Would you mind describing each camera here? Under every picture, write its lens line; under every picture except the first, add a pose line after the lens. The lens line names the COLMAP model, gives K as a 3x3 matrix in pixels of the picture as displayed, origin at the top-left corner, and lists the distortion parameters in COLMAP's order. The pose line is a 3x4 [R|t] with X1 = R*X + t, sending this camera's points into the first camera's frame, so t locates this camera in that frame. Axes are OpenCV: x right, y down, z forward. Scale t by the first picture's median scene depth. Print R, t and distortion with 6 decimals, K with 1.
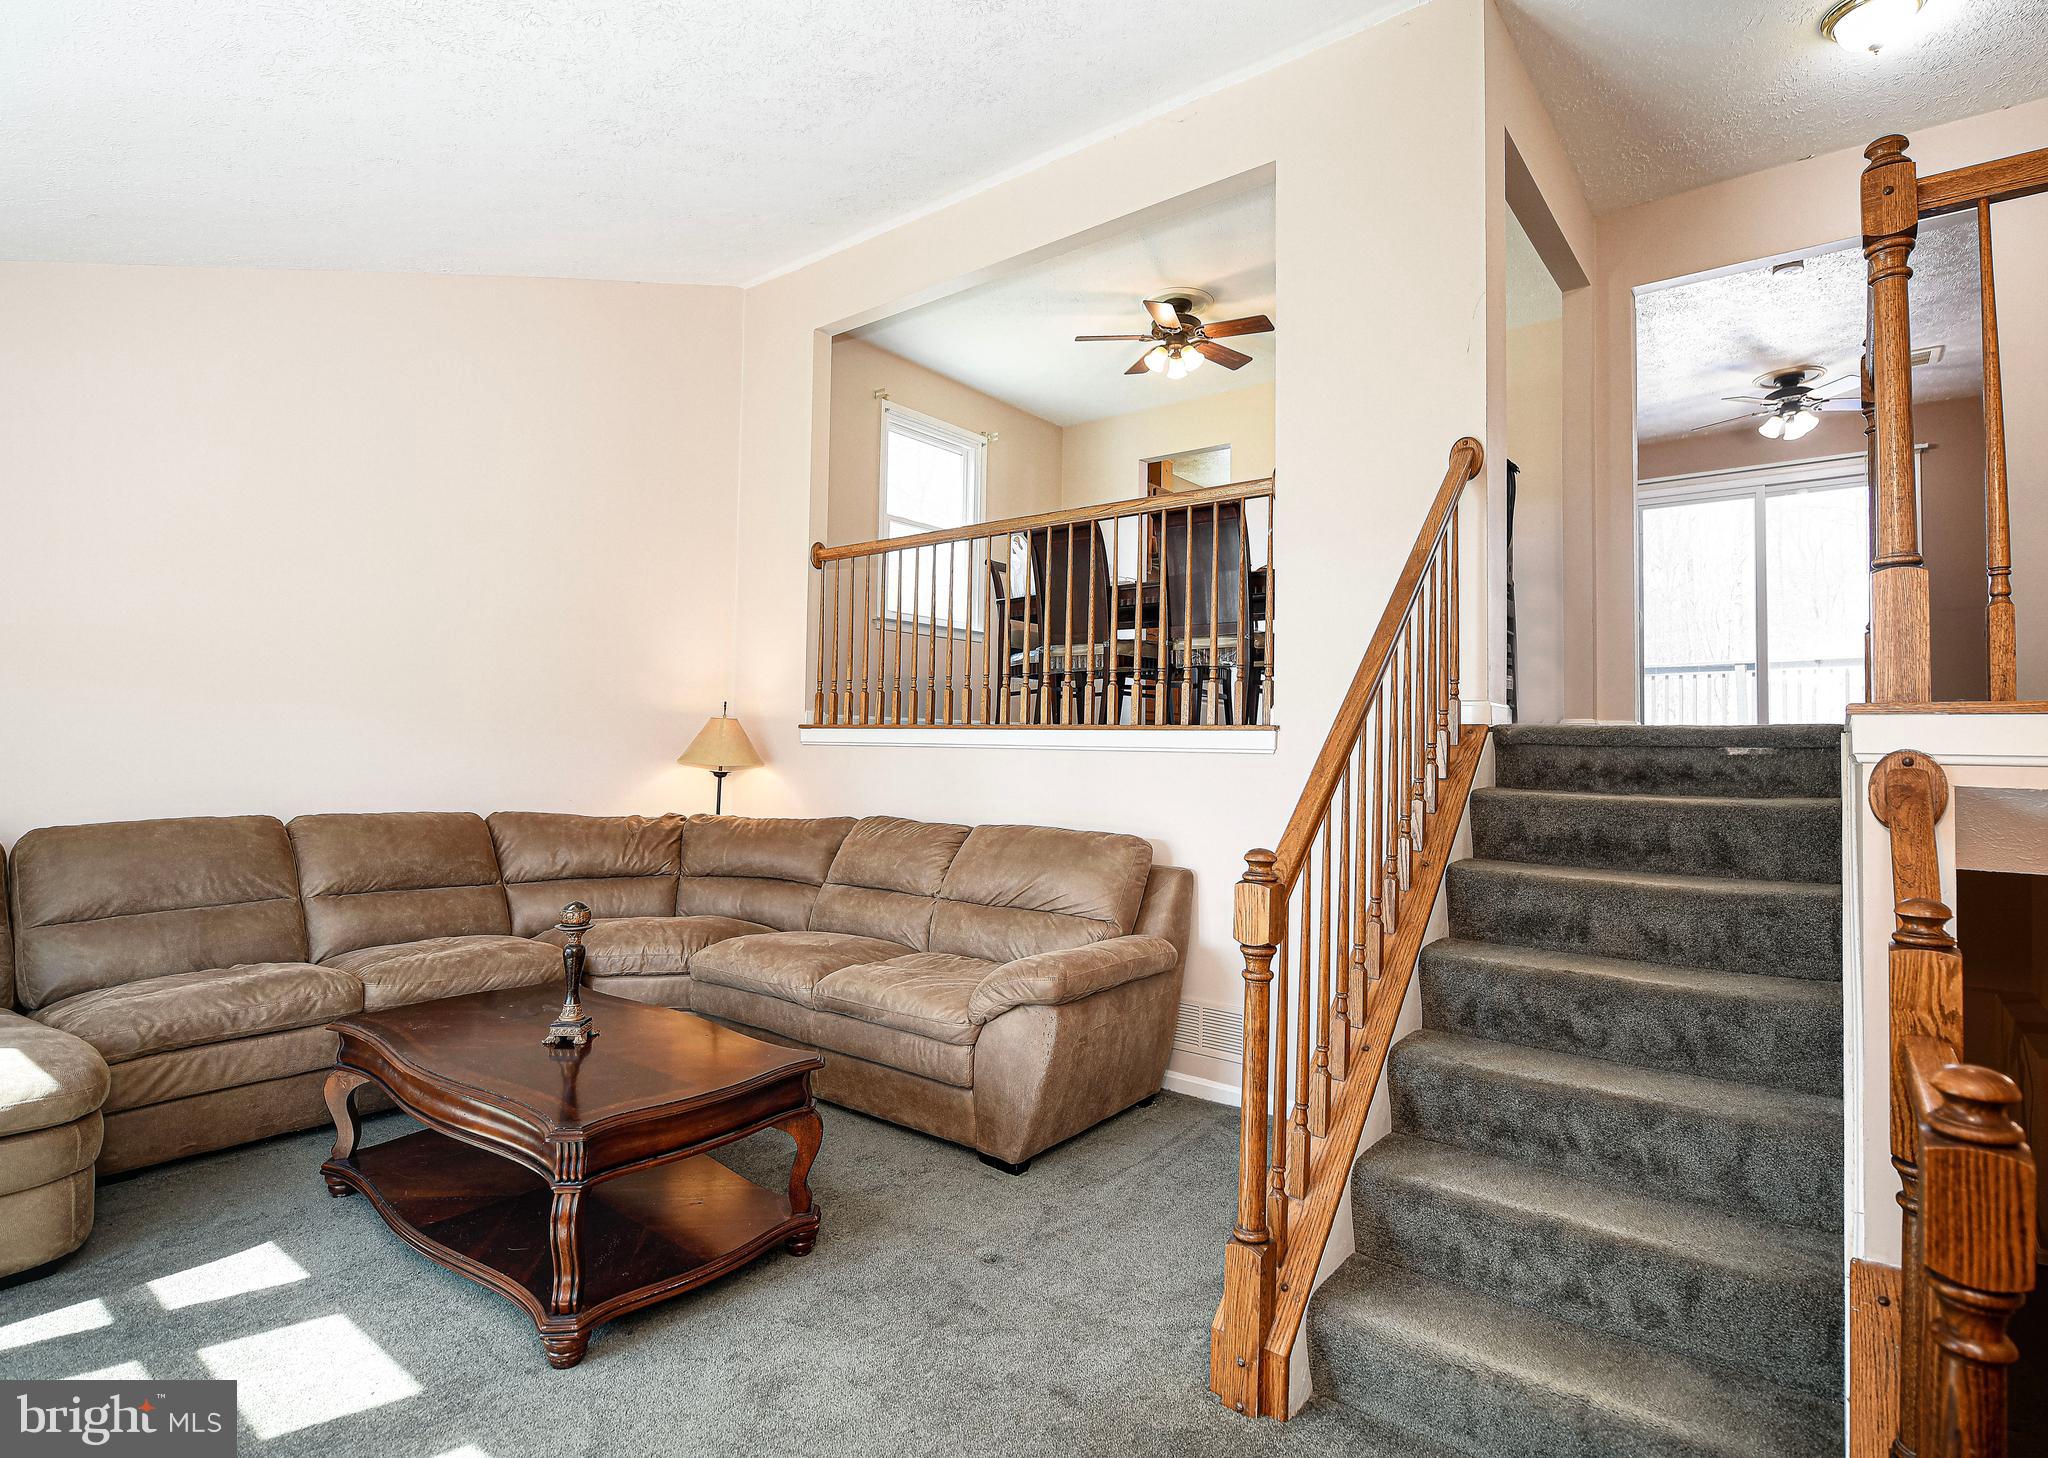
lens RADIAL K [[1027.1, 0, 1024.0], [0, 1027.1, 729.0], [0, 0, 1]] dist [-0.007131, -0.001938]
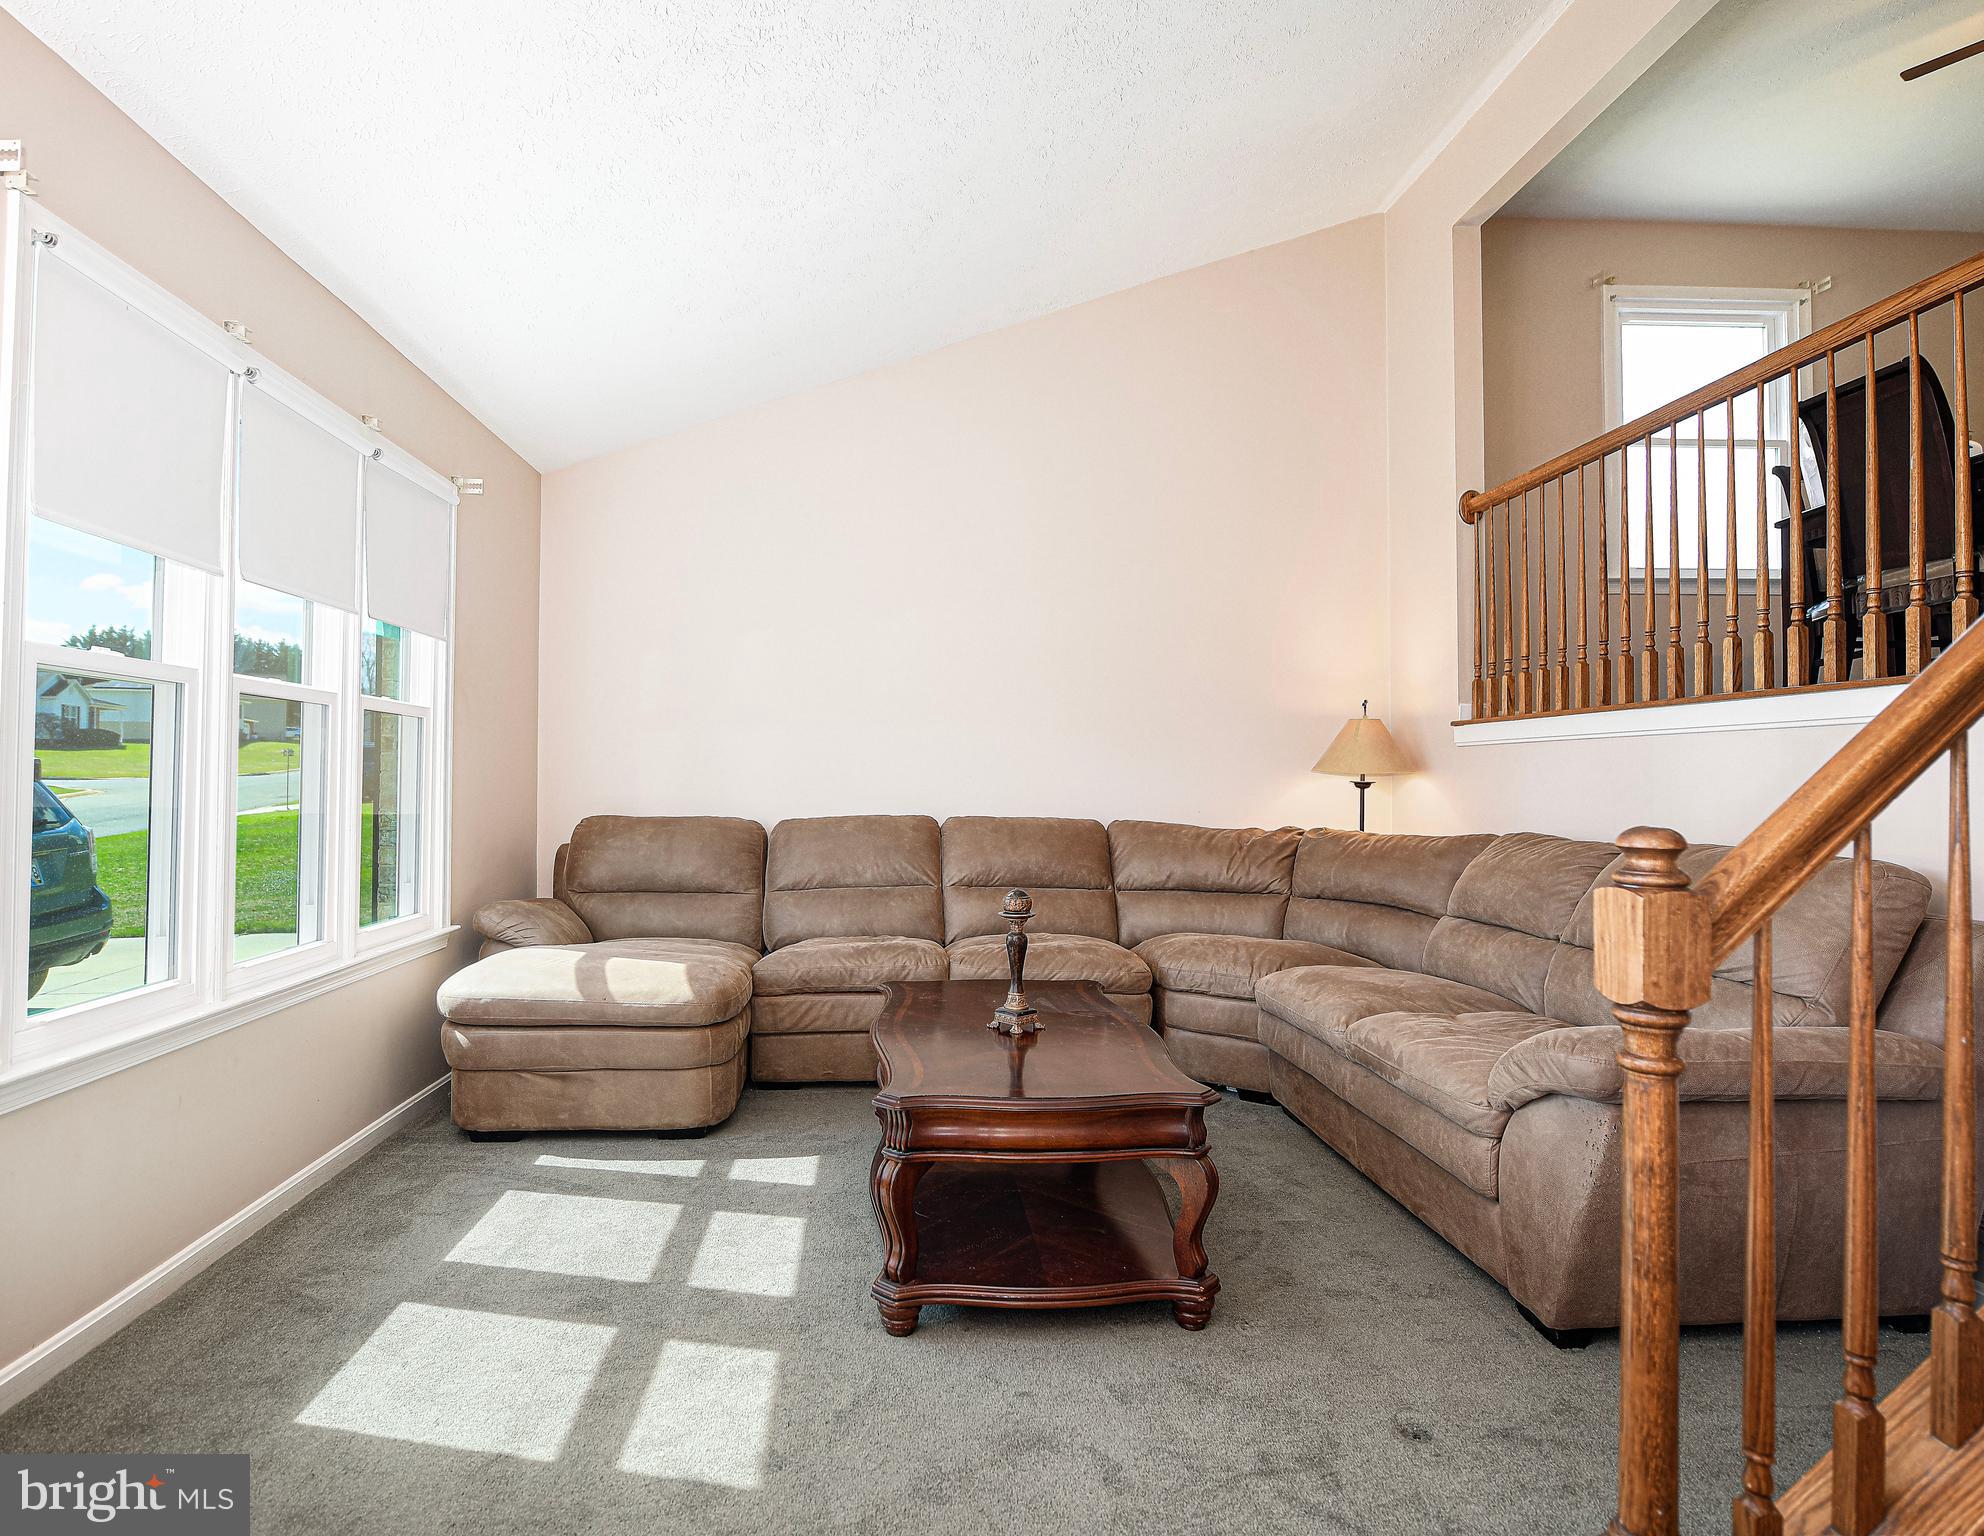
lens RADIAL K [[1105.8, 0, 992.0], [0, 1105.8, 768.0], [0, 0, 1]] dist [-0.003439, -0.002092]
pose [[0.652354, -0.028807, -0.757367, 0.257558], [0.022544, 0.999573, -0.018602, 0.051588], [0.757579, -0.004939, 0.652725, 0.209667]]
